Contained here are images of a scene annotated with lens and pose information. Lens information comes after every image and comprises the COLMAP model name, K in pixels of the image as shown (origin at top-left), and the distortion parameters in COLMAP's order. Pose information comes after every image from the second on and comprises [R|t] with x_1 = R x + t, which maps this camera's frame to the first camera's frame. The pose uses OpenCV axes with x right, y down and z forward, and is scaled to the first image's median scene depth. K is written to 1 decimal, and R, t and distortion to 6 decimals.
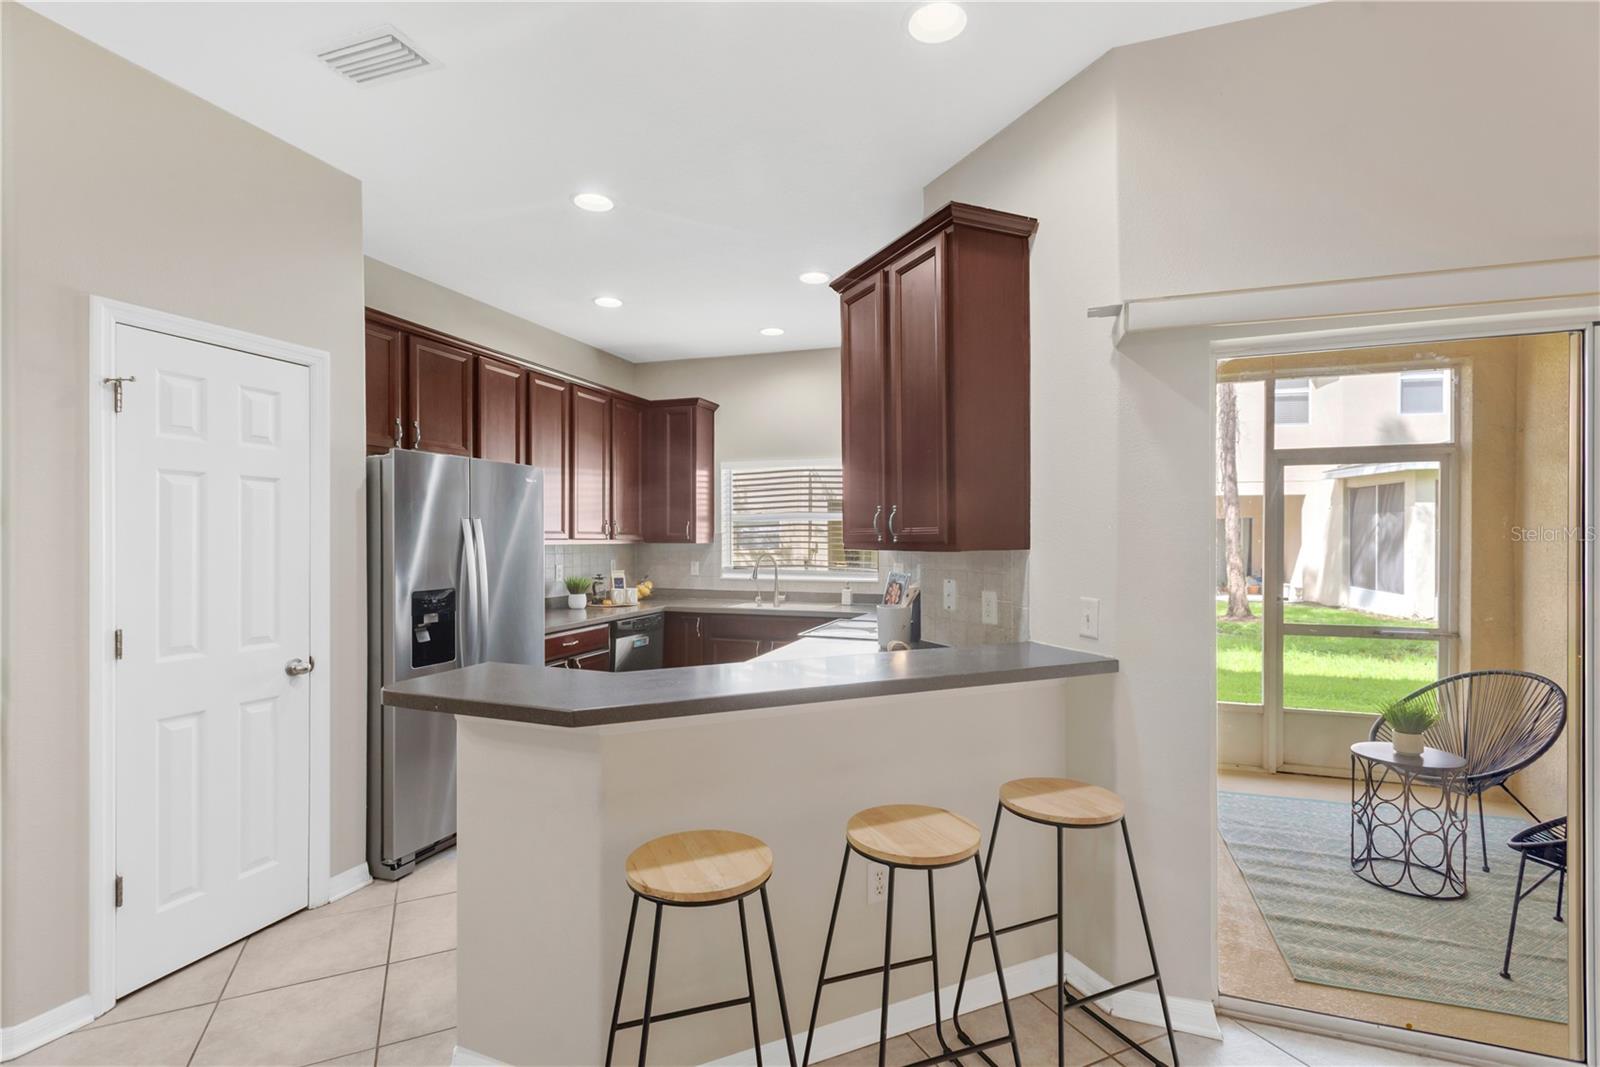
lens RADIAL K [[748.0, 0, 799.1], [0, 748.0, 544.3], [0, 0, 1]] dist [0.018996, -0.005887]
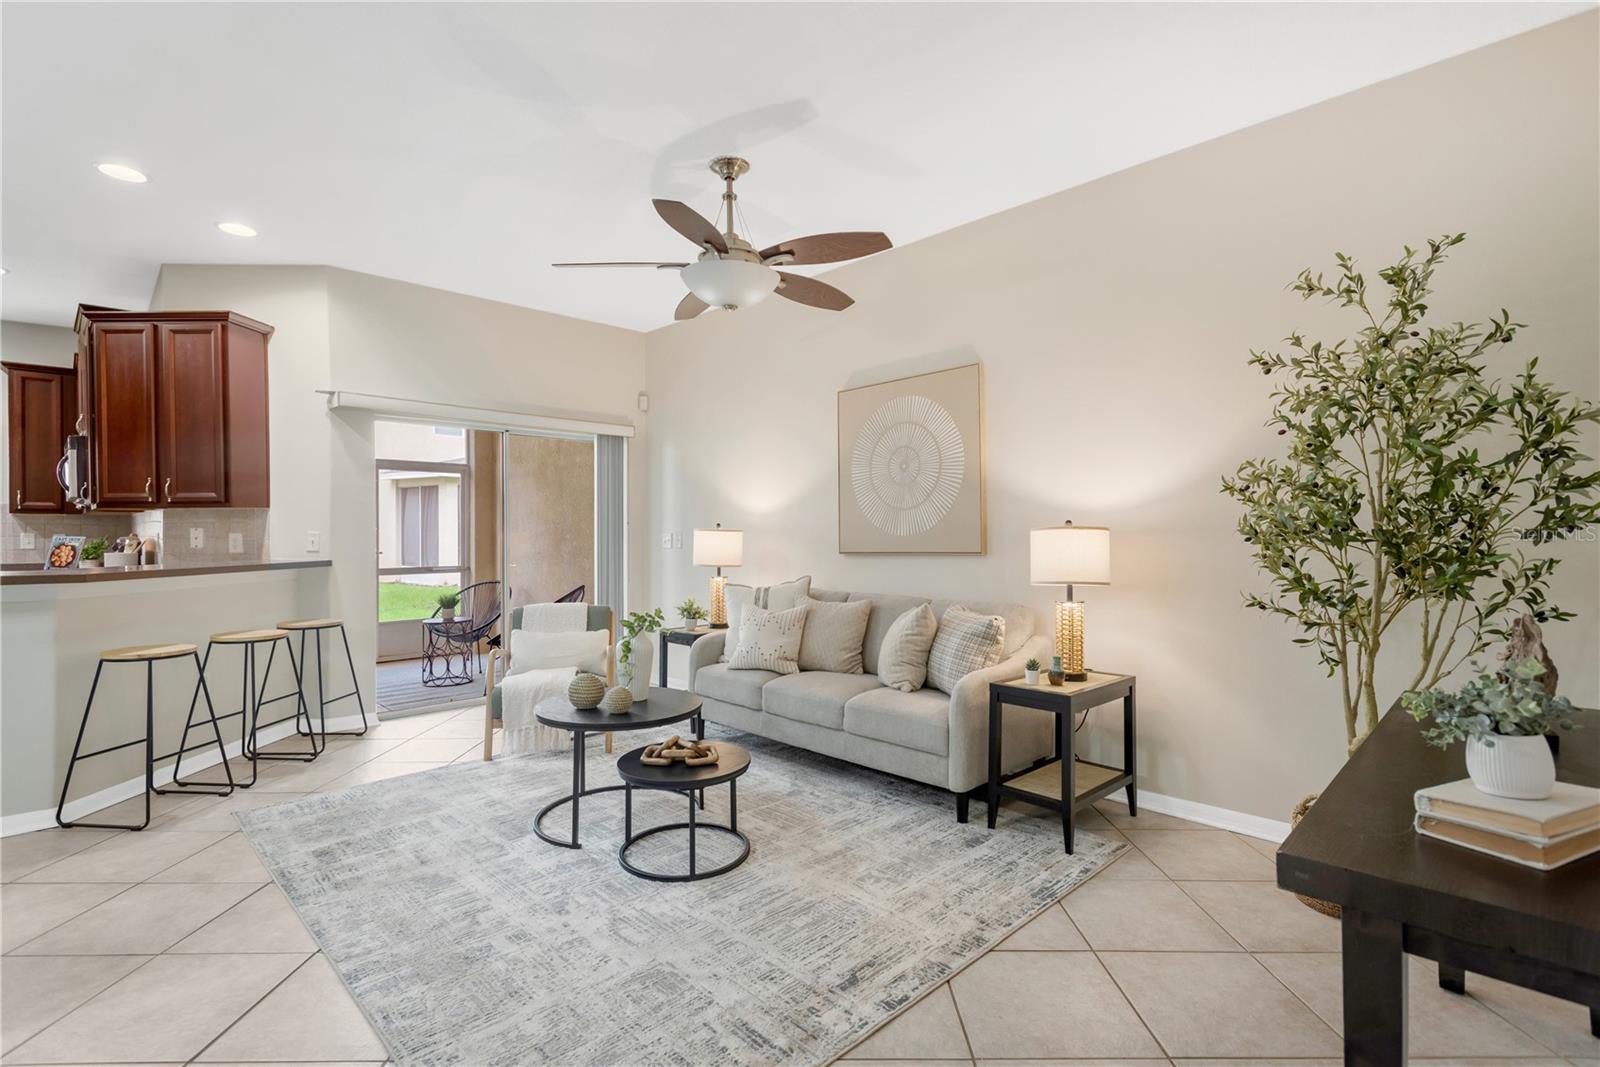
lens RADIAL K [[748.0, 0, 804.6], [0, 748.0, 534.6], [0, 0, 1]] dist [0.018996, -0.005887]
pose [[0.424382, -0.001091, 0.905483, -0.428140], [0.008713, 0.999958, -0.002879, 0.047905], [-0.905441, 0.009111, 0.424373, -0.505034]]
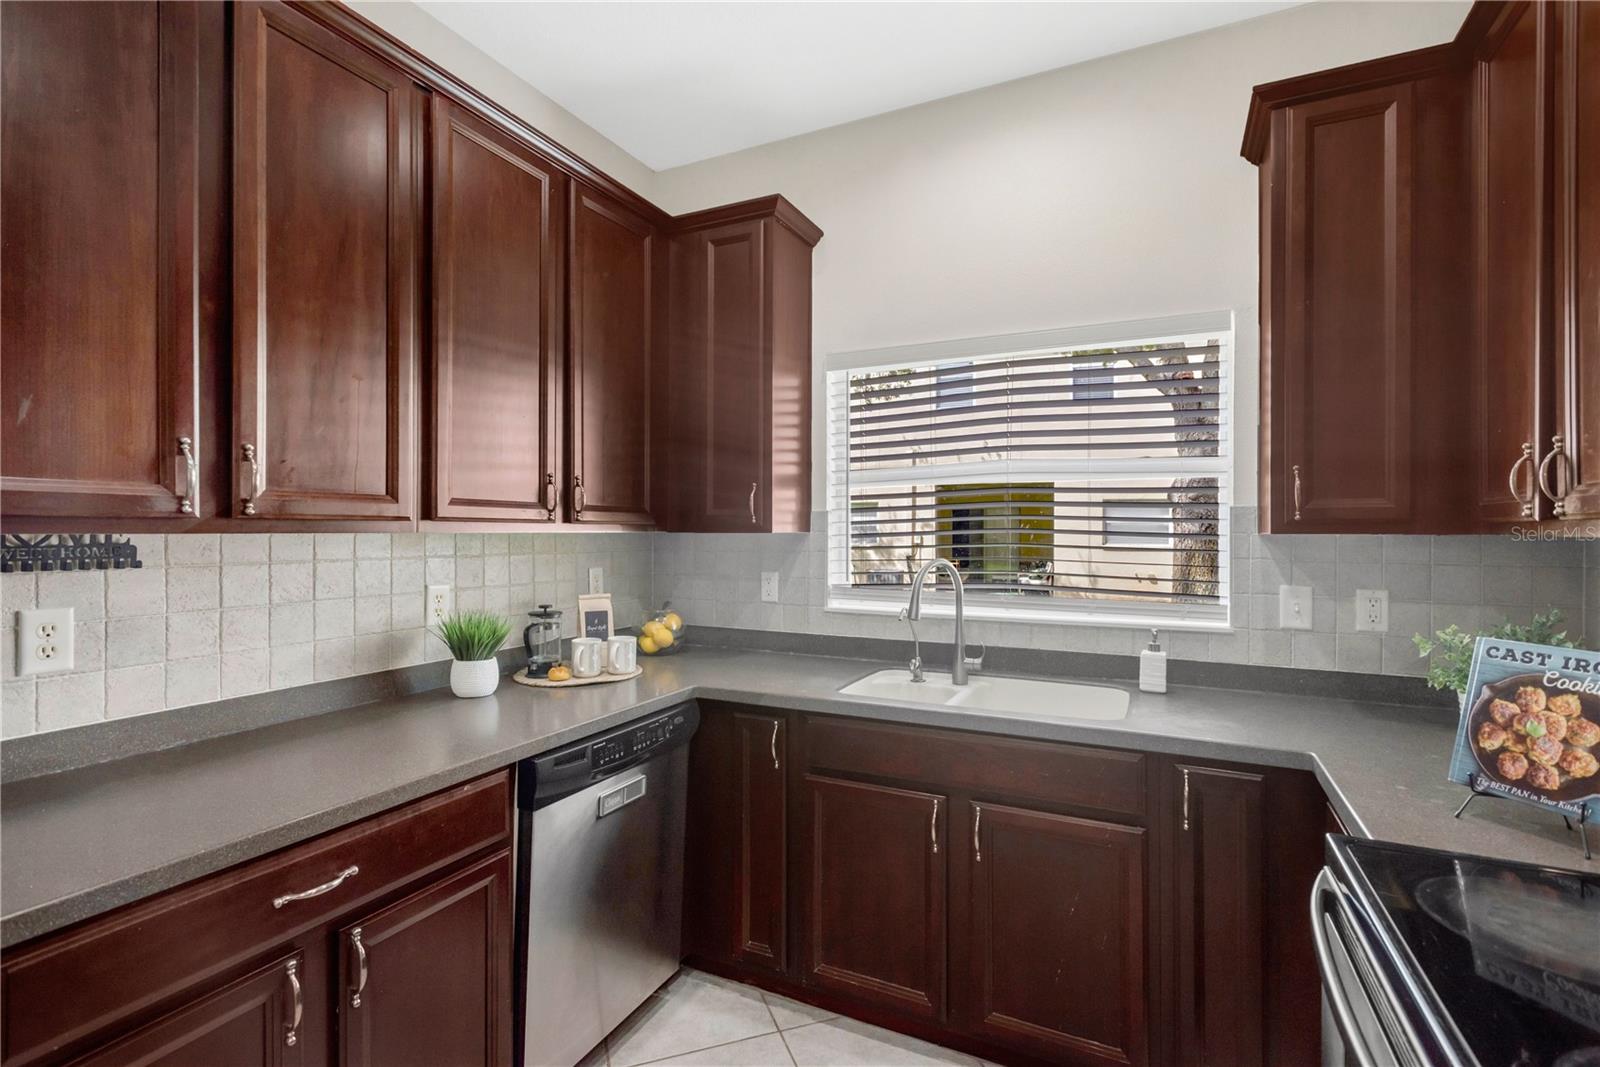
lens RADIAL K [[748.0, 0, 809.8], [0, 748.0, 529.4], [0, 0, 1]] dist [0.018996, -0.005887]
pose [[0.995762, -0.000818, -0.091961, -0.092792], [-0.000476, 0.999901, -0.014040, 0.003800], [0.091963, 0.014024, 0.995664, 0.696920]]
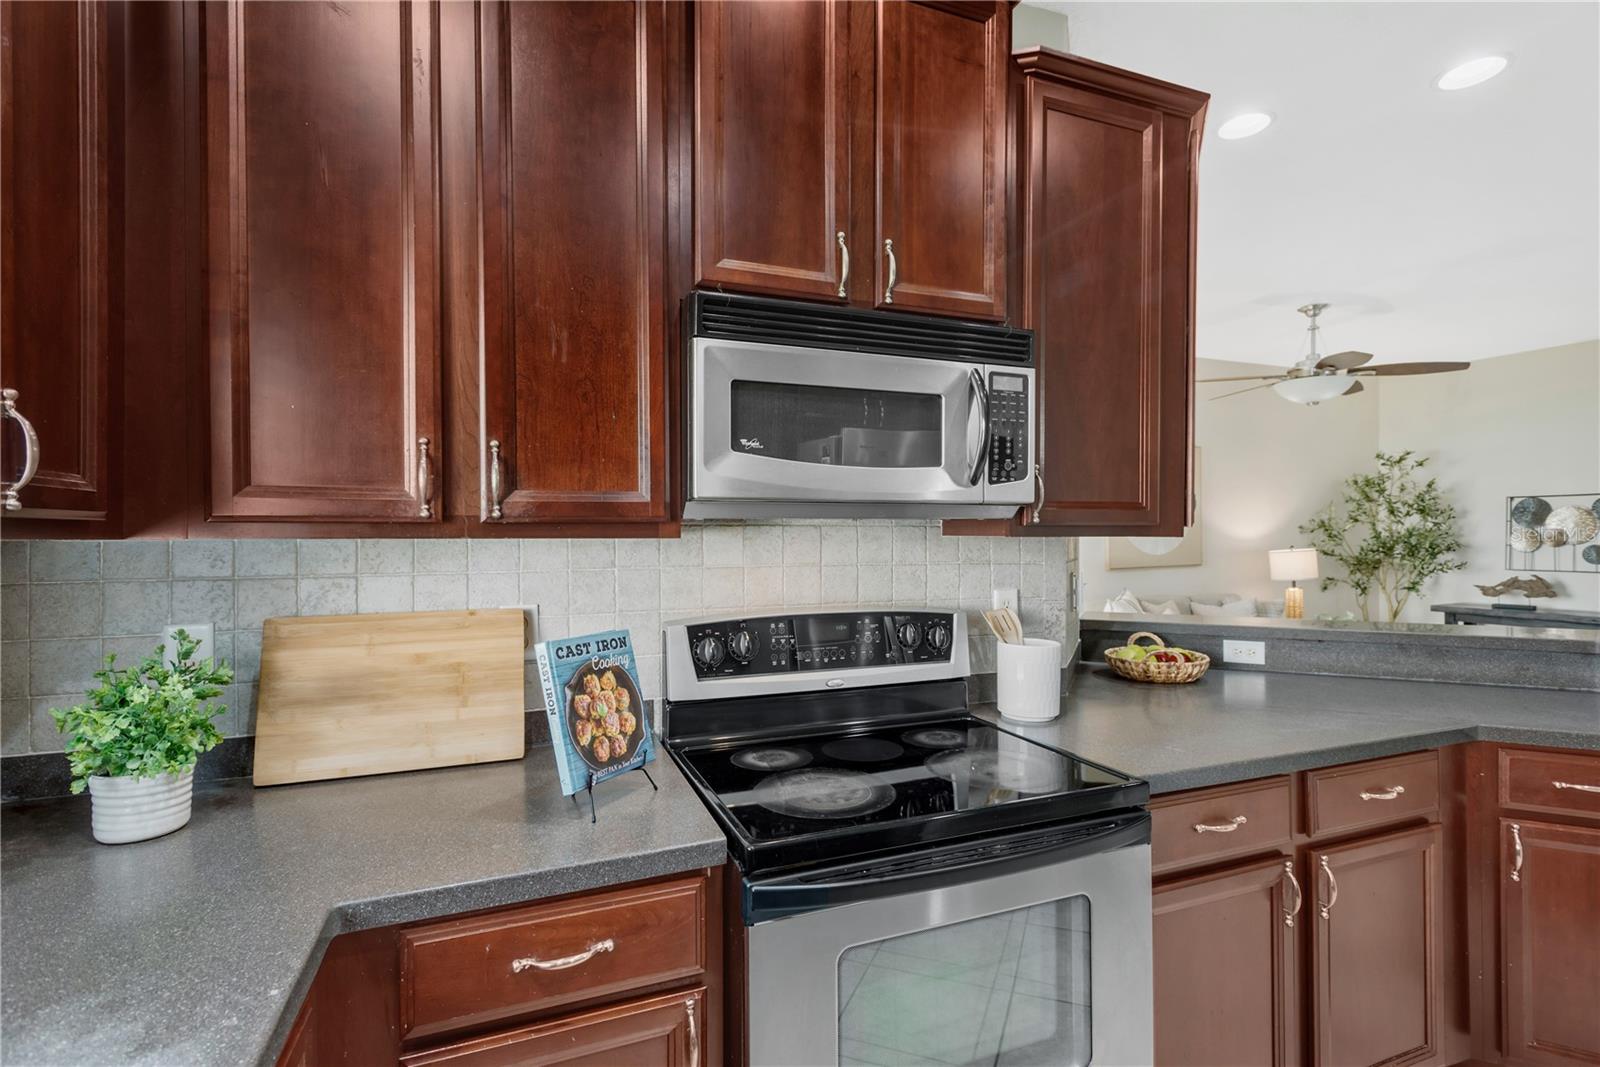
lens RADIAL K [[748.0, 0, 803.2], [0, 748.0, 528.5], [0, 0, 1]] dist [0.018996, -0.005887]
pose [[-0.659892, 0.001820, 0.751358, -0.135818], [0.004374, 0.999989, 0.001418, -0.001210], [-0.751348, 0.004222, -0.659893, 1.101266]]
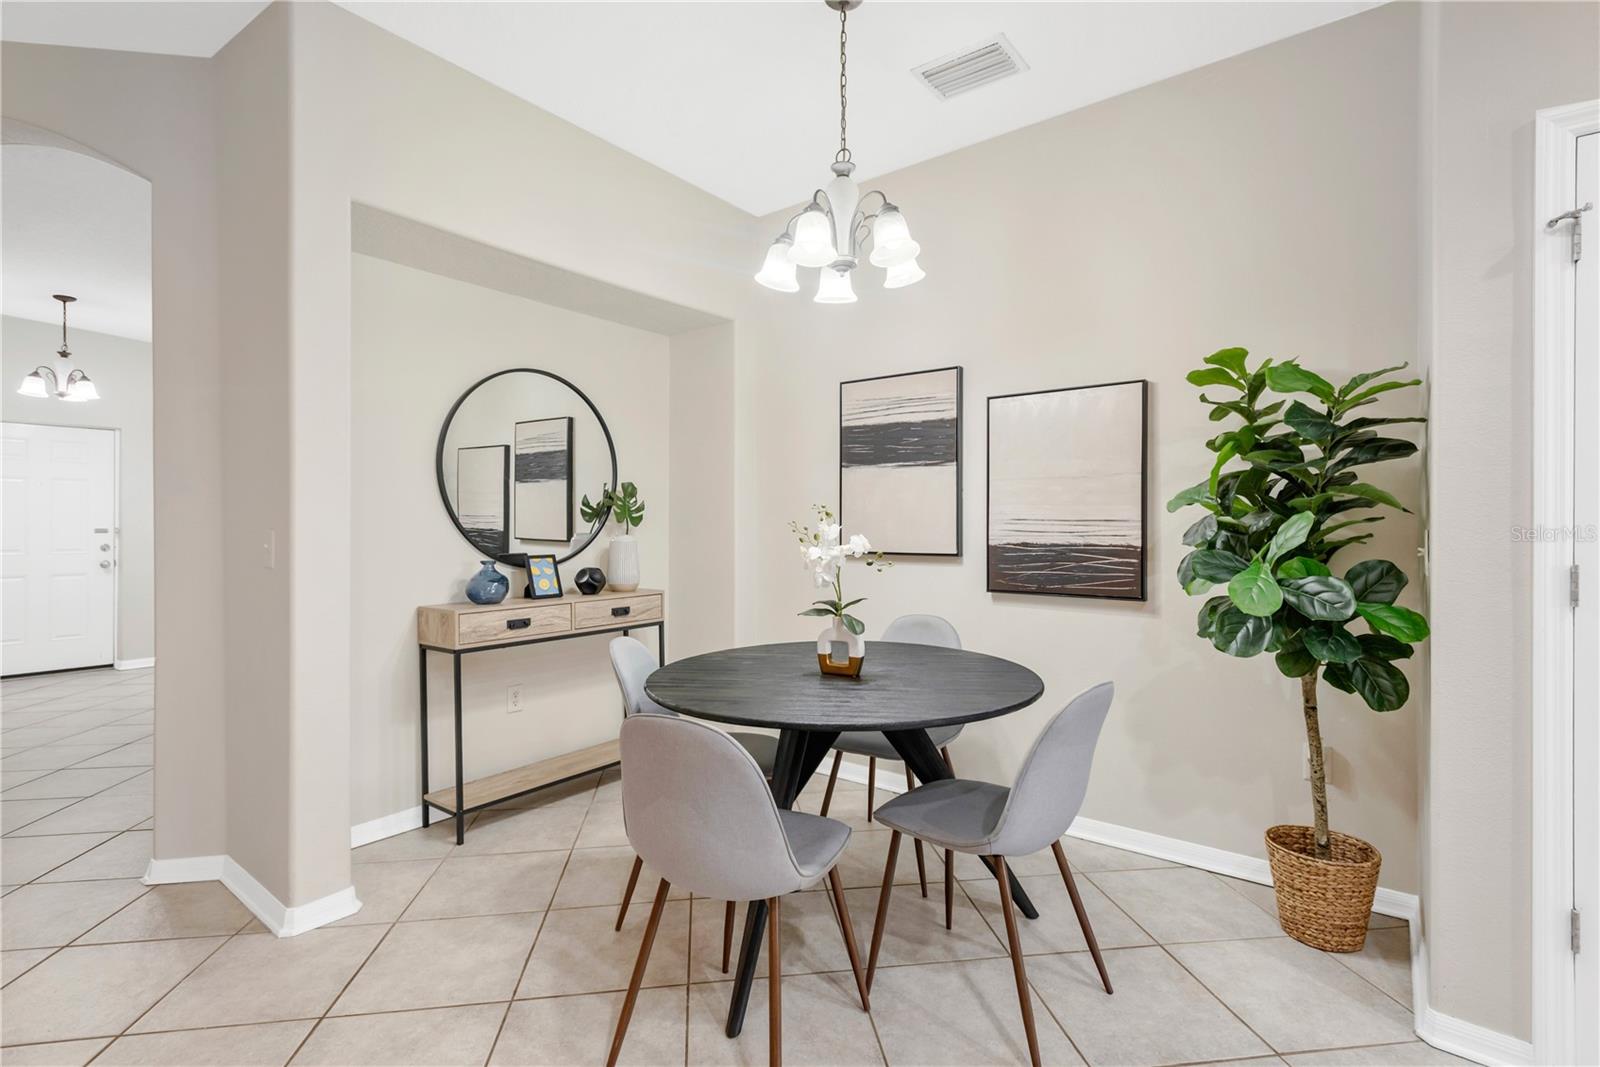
lens RADIAL K [[748.0, 0, 790.2], [0, 748.0, 526.7], [0, 0, 1]] dist [0.018996, -0.005887]
pose [[-0.304757, 0.005696, -0.952413, 0.003596], [-0.004680, 0.999961, 0.007477, 0.036377], [0.952419, 0.006736, -0.304719, 0.250228]]
